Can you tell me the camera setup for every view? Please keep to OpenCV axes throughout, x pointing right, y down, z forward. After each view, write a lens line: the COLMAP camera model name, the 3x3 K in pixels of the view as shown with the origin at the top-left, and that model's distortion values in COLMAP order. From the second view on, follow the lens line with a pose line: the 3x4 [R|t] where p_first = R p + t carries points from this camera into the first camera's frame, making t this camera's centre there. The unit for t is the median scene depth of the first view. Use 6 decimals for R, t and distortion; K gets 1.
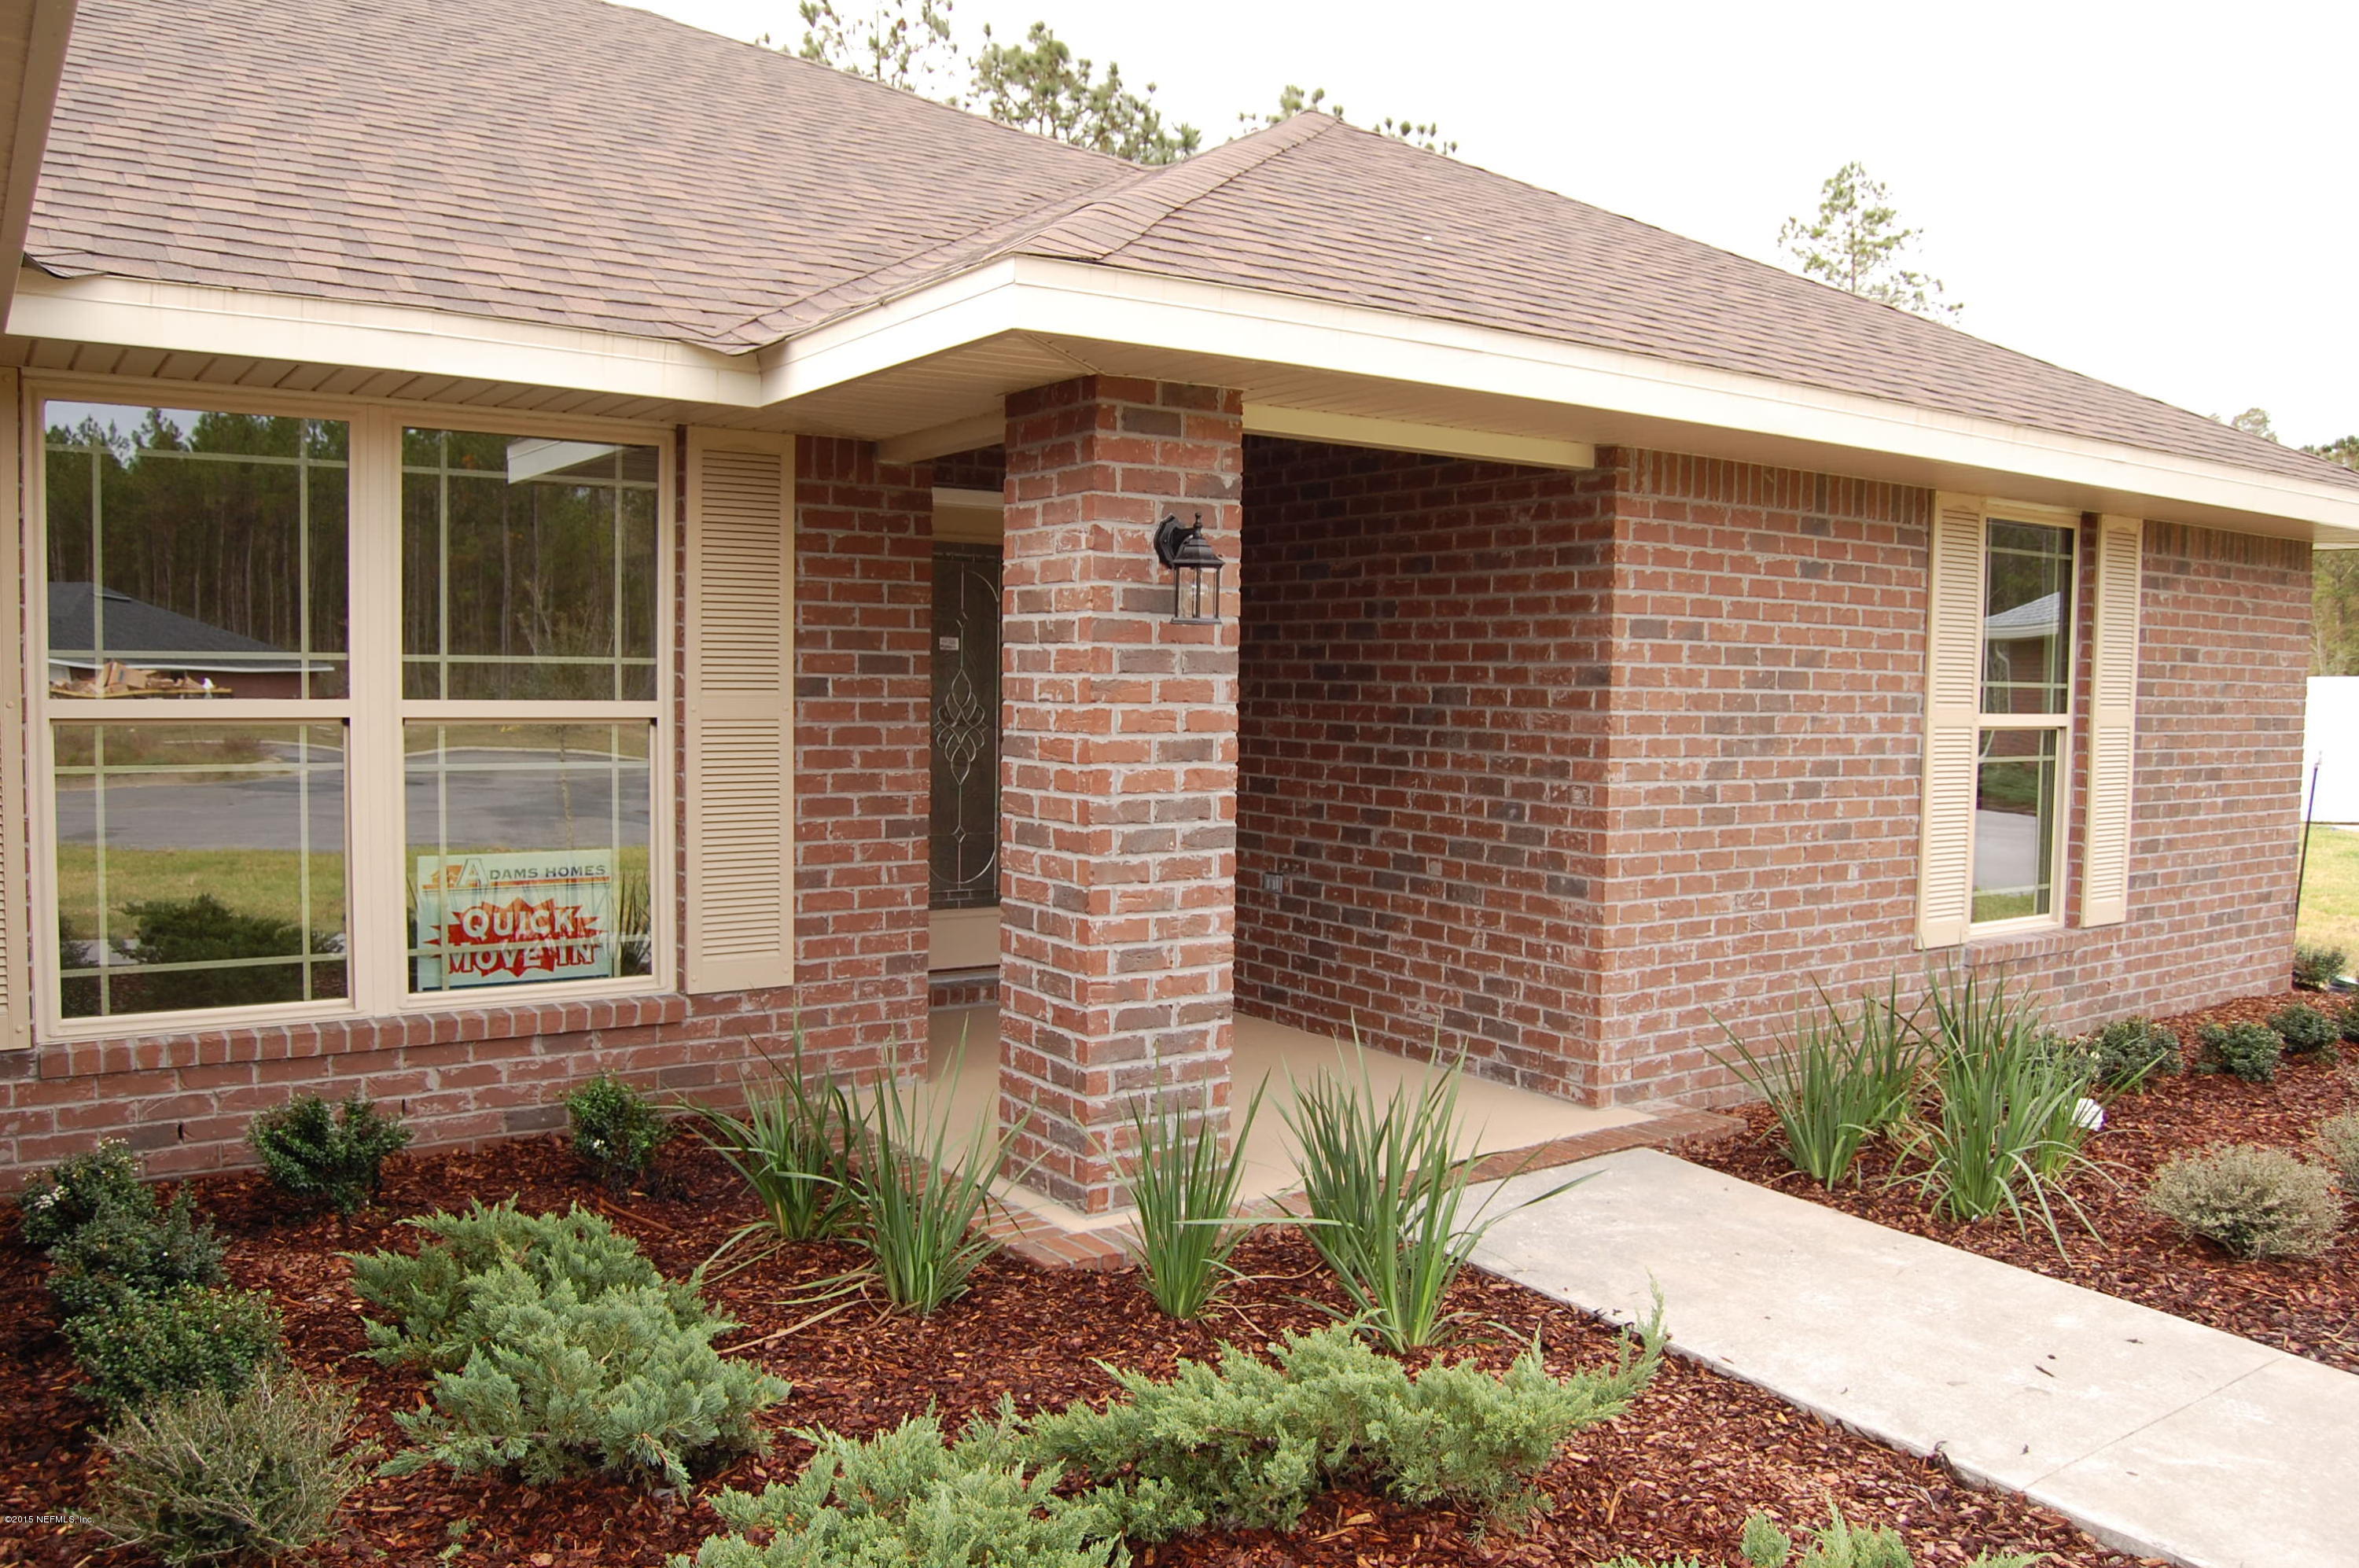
lens RADIAL K [[1846.2, 0, 1187.5], [0, 1846.2, 791.3], [0, 0, 1]] dist [-0.097871, 0.042396]
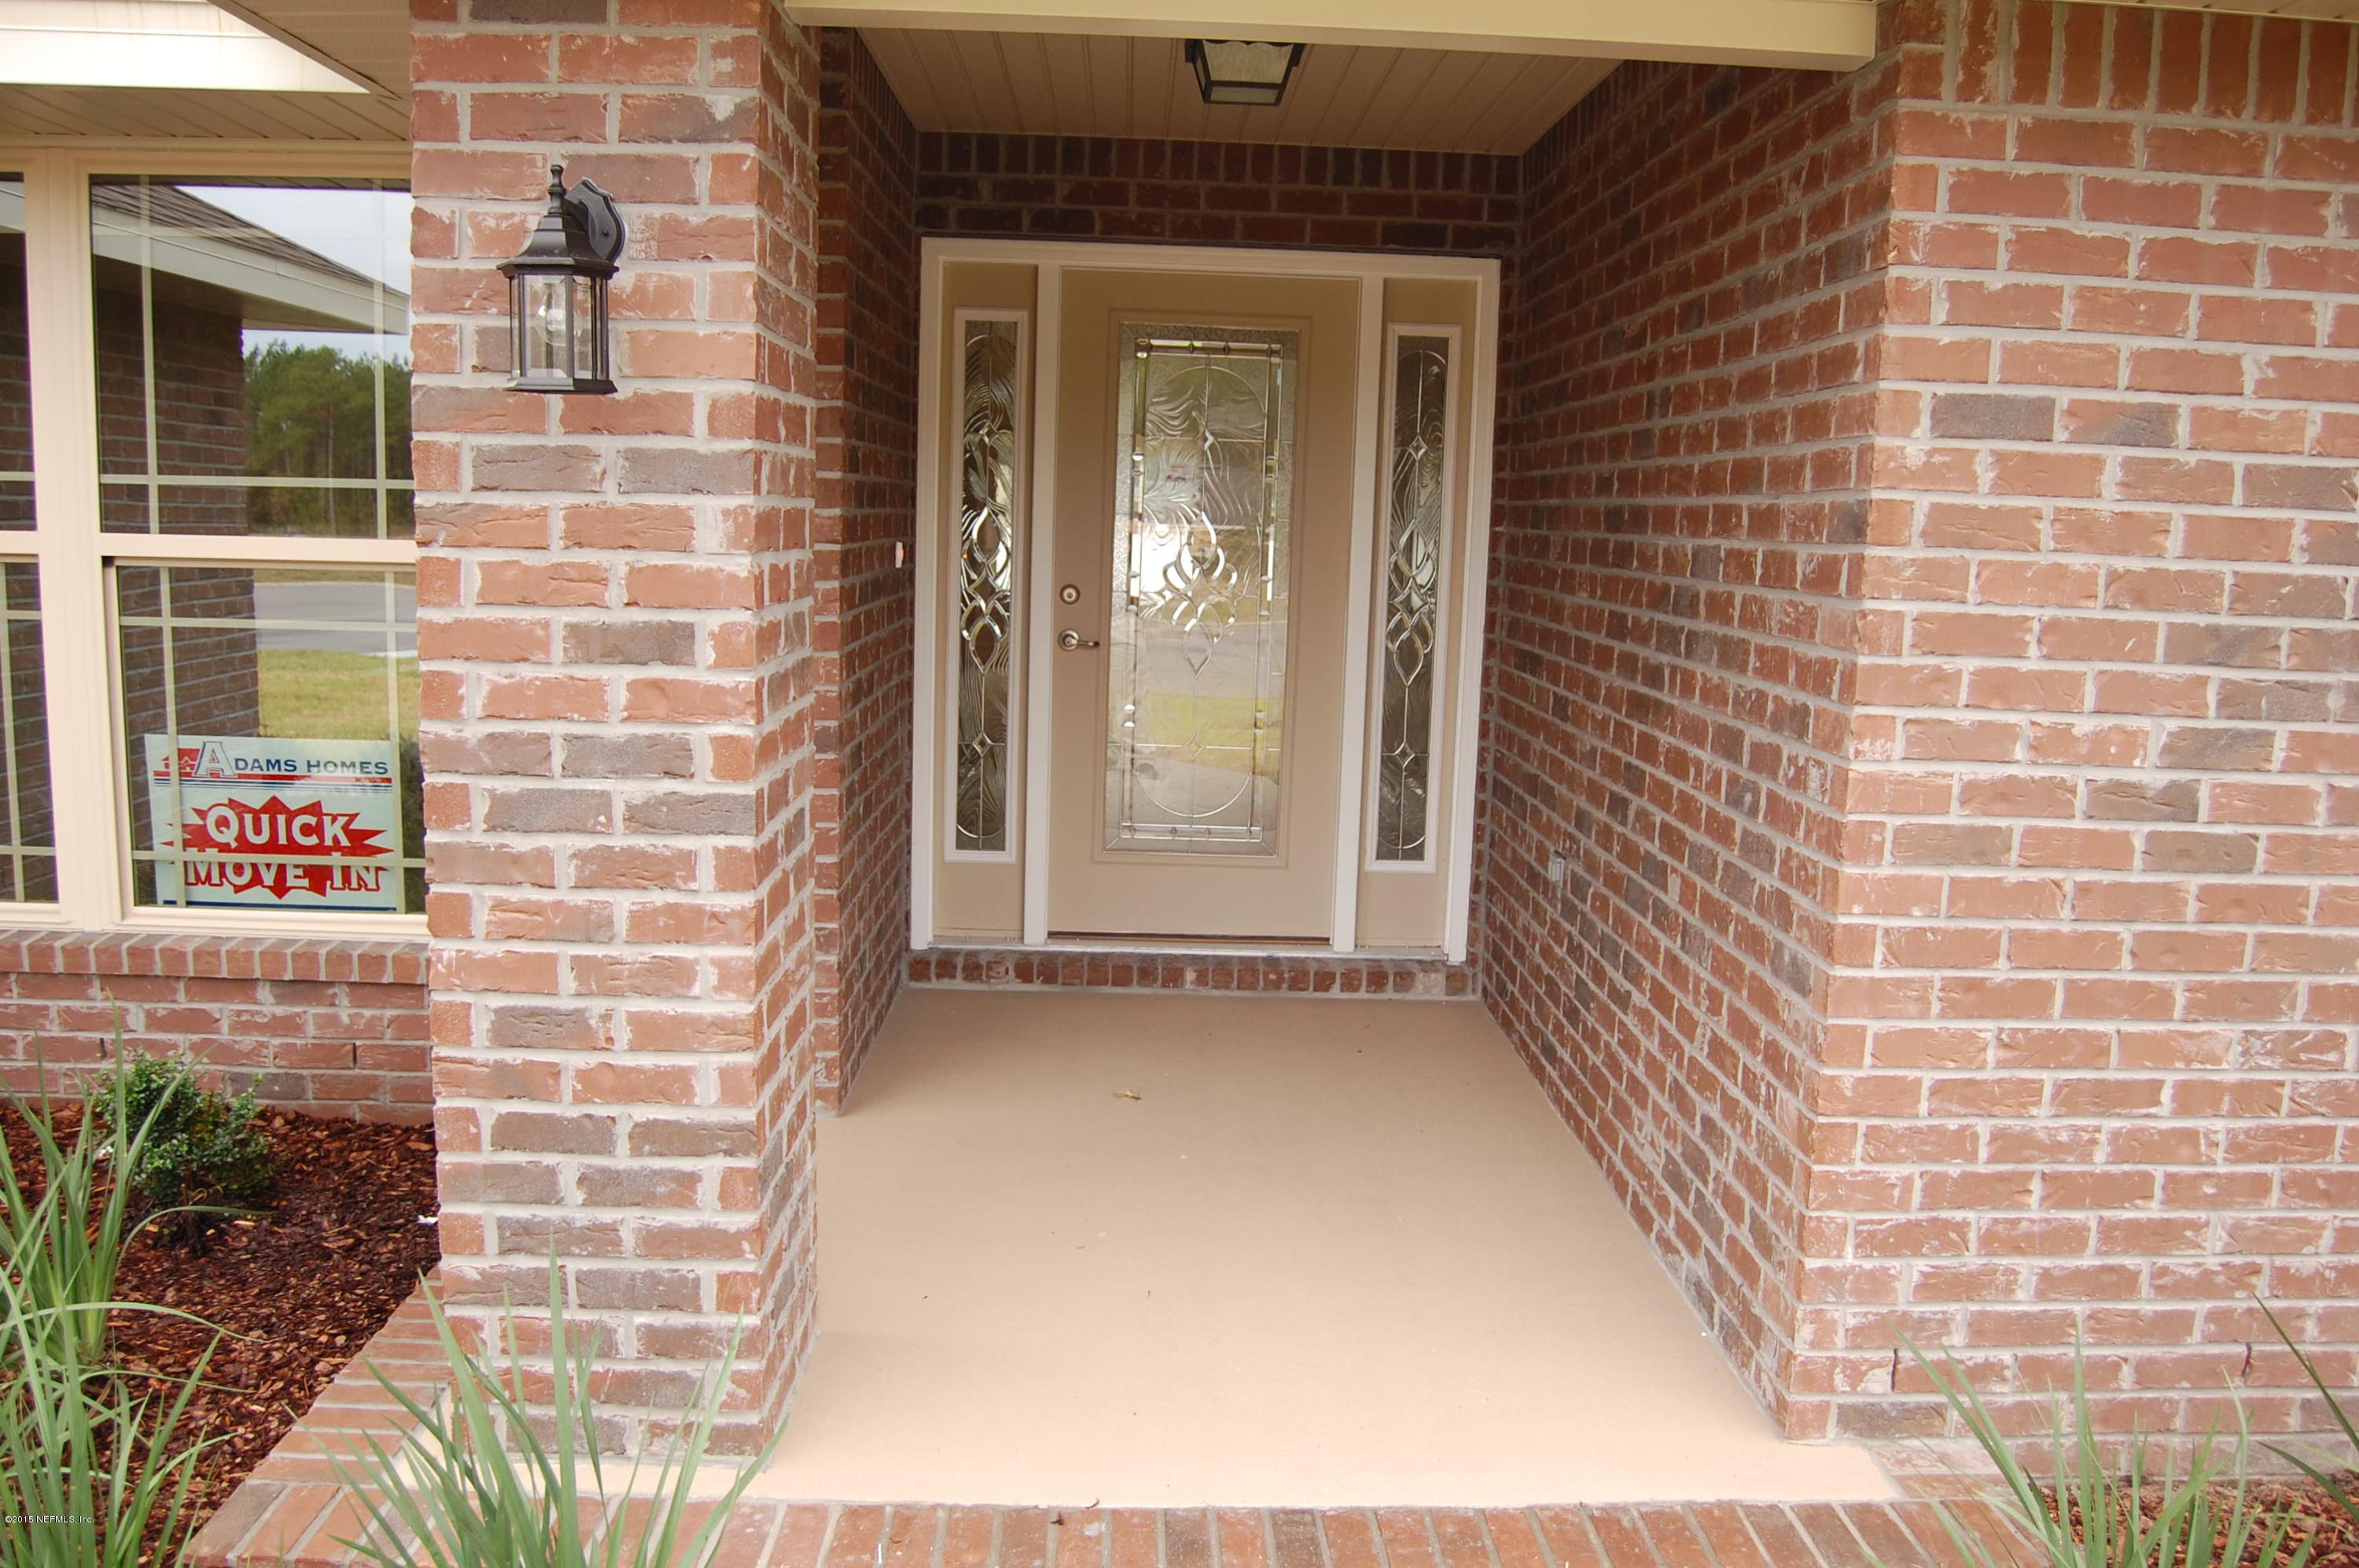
lens RADIAL K [[1846.2, 0, 1187.5], [0, 1846.2, 791.3], [0, 0, 1]] dist [-0.097871, 0.042396]
pose [[0.836413, 0.090971, -0.540497, 0.370628], [-0.052295, 0.994876, 0.086522, -0.029970], [0.545599, -0.044103, 0.836885, 0.590094]]
